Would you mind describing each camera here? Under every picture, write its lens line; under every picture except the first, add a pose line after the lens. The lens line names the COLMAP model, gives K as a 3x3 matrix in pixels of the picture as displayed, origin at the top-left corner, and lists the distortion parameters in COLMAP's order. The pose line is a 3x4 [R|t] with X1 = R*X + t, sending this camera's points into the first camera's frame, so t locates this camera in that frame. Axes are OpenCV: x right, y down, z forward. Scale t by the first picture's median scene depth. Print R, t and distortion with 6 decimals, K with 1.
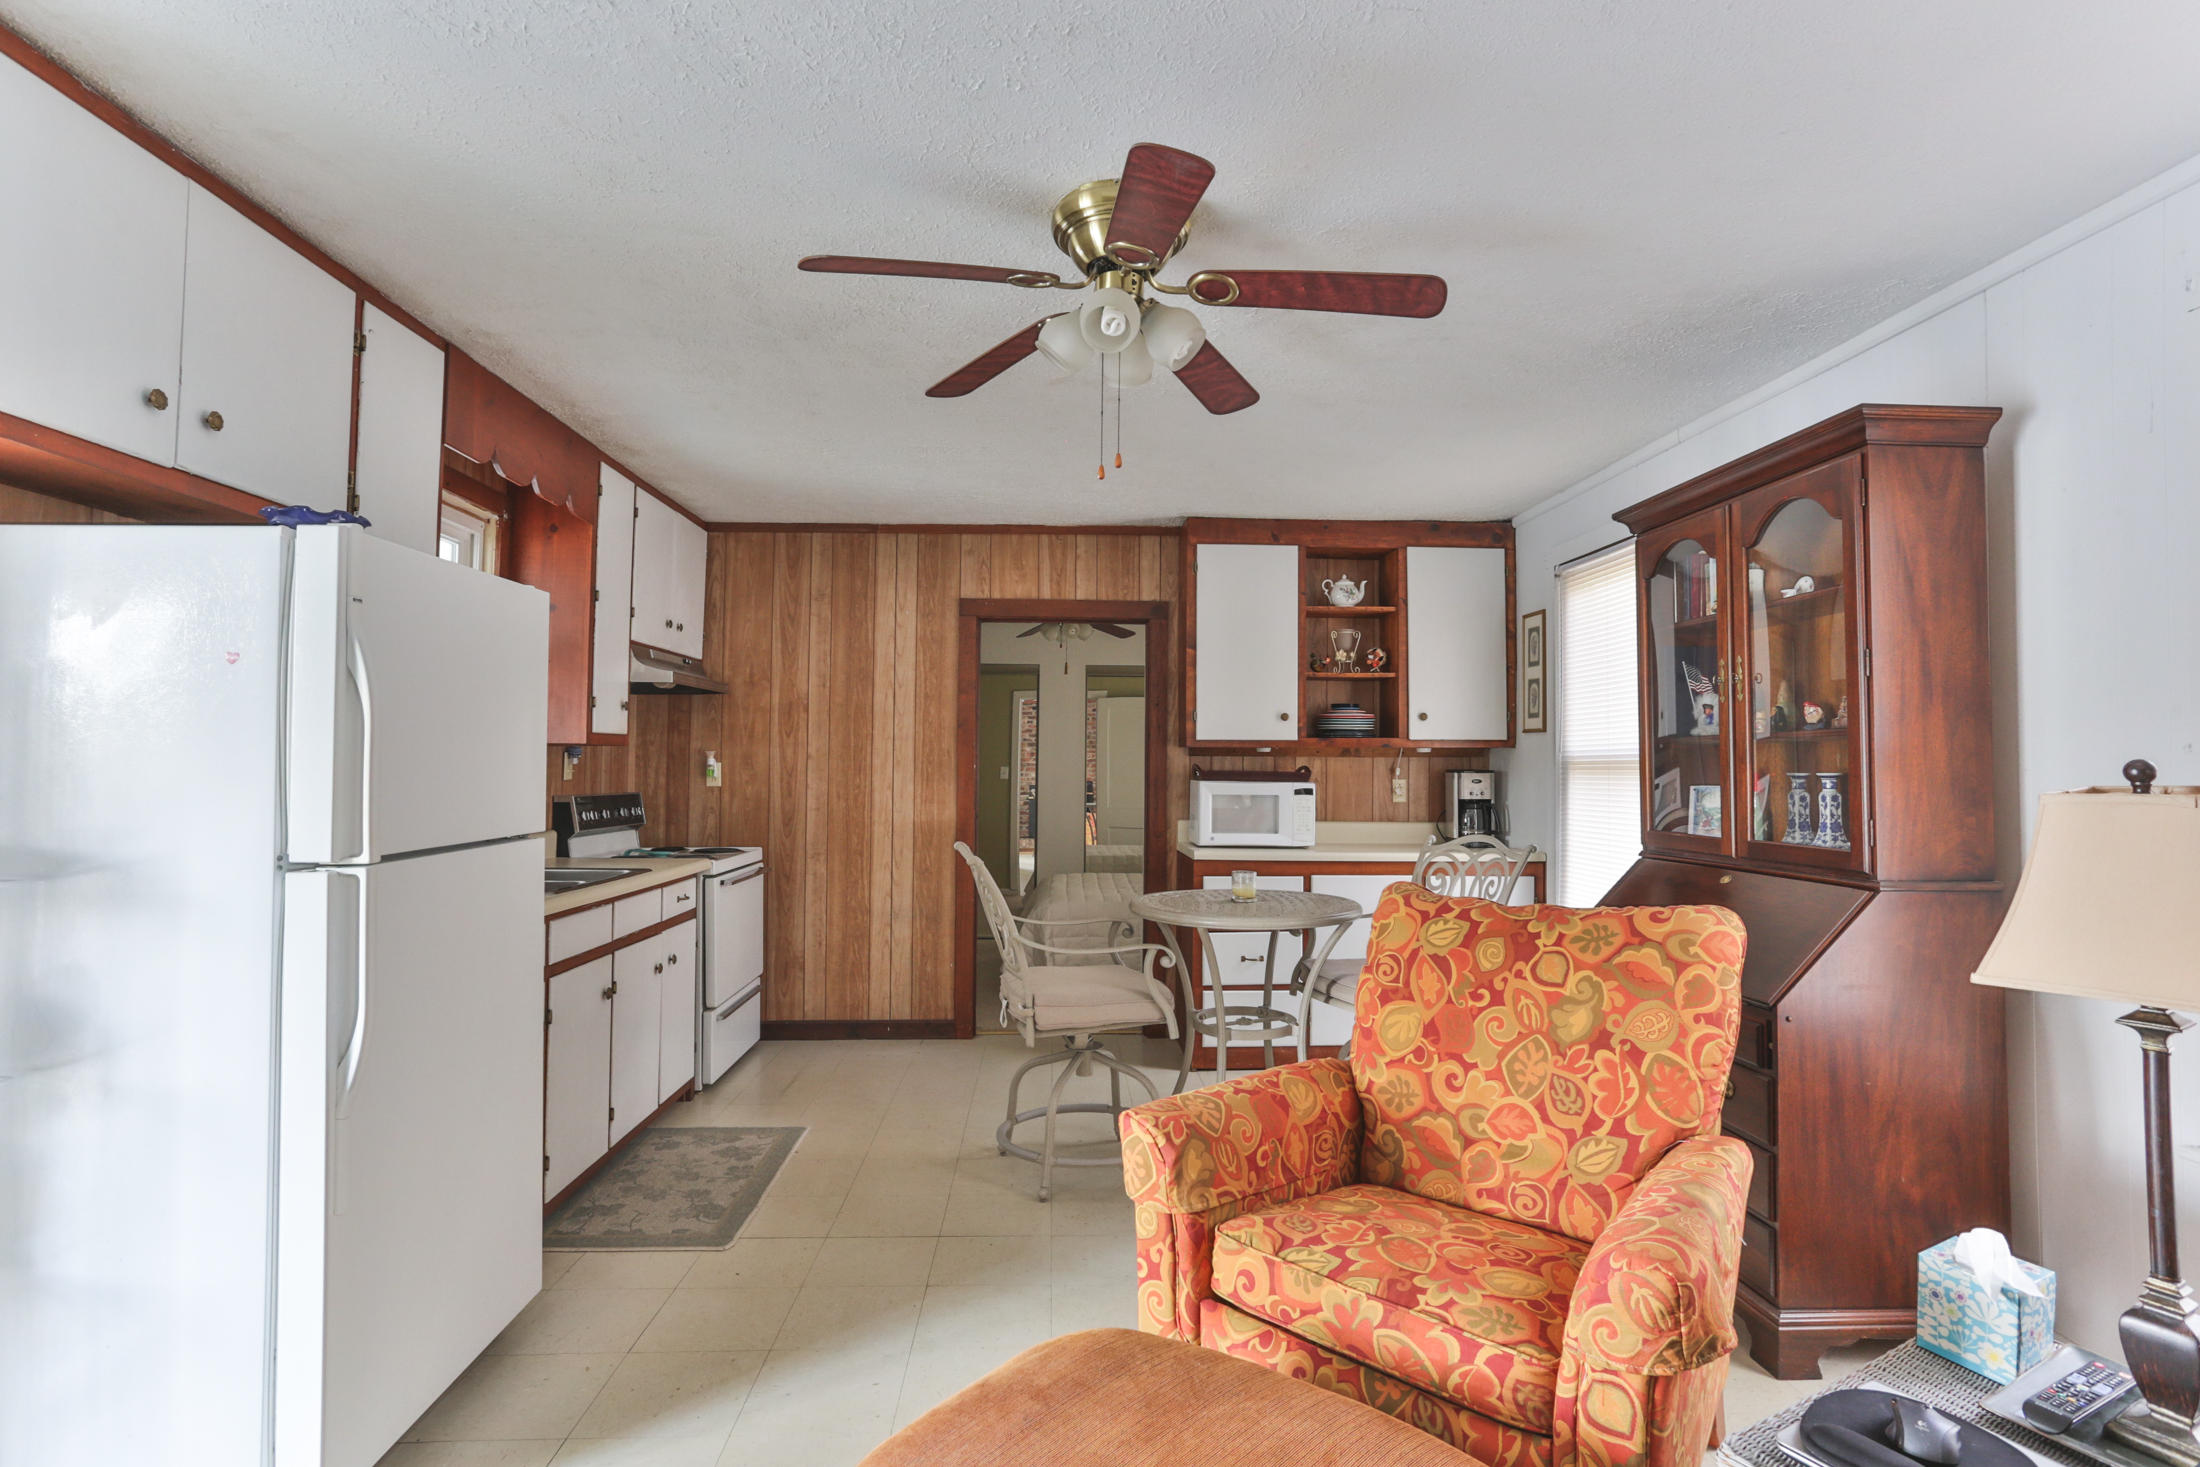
lens RADIAL K [[1134.8, 0, 1146.0], [0, 1134.8, 732.1], [0, 0, 1]] dist [-0.026854, 0.017787]
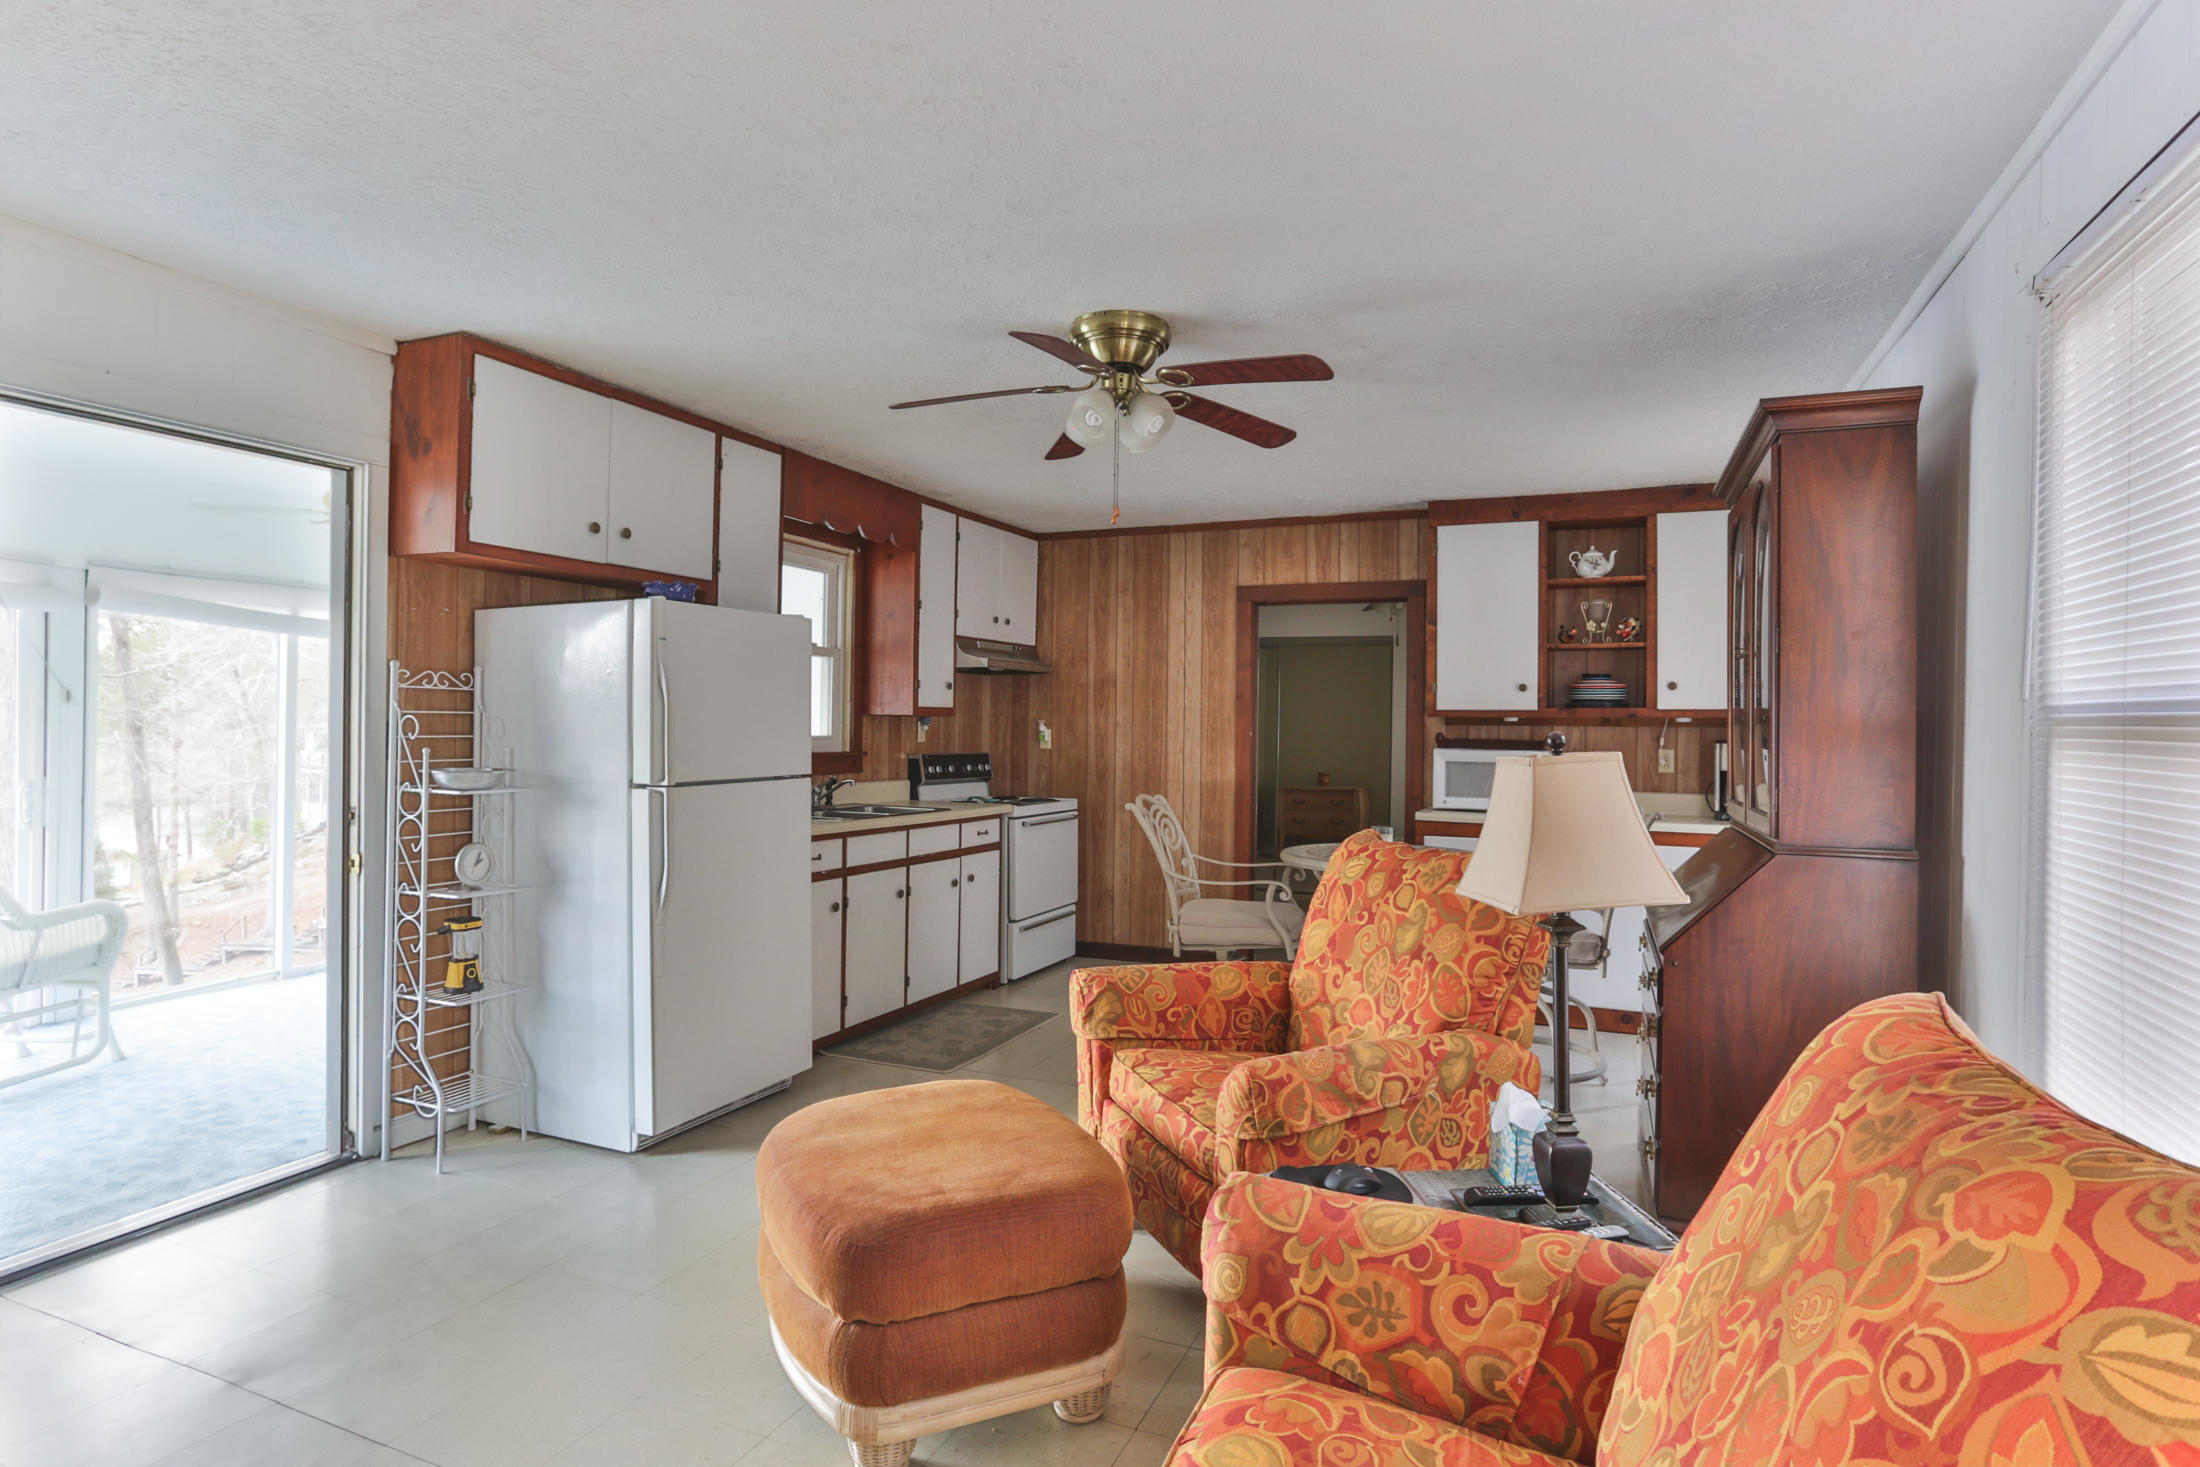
lens RADIAL K [[1134.8, 0, 1097.0], [0, 1134.8, 729.9], [0, 0, 1]] dist [-0.026854, 0.017787]
pose [[0.904419, 0.005258, -0.426612, 0.242750], [0.006398, 0.999644, 0.025884, -0.004856], [0.426597, -0.026139, 0.904064, -0.116500]]
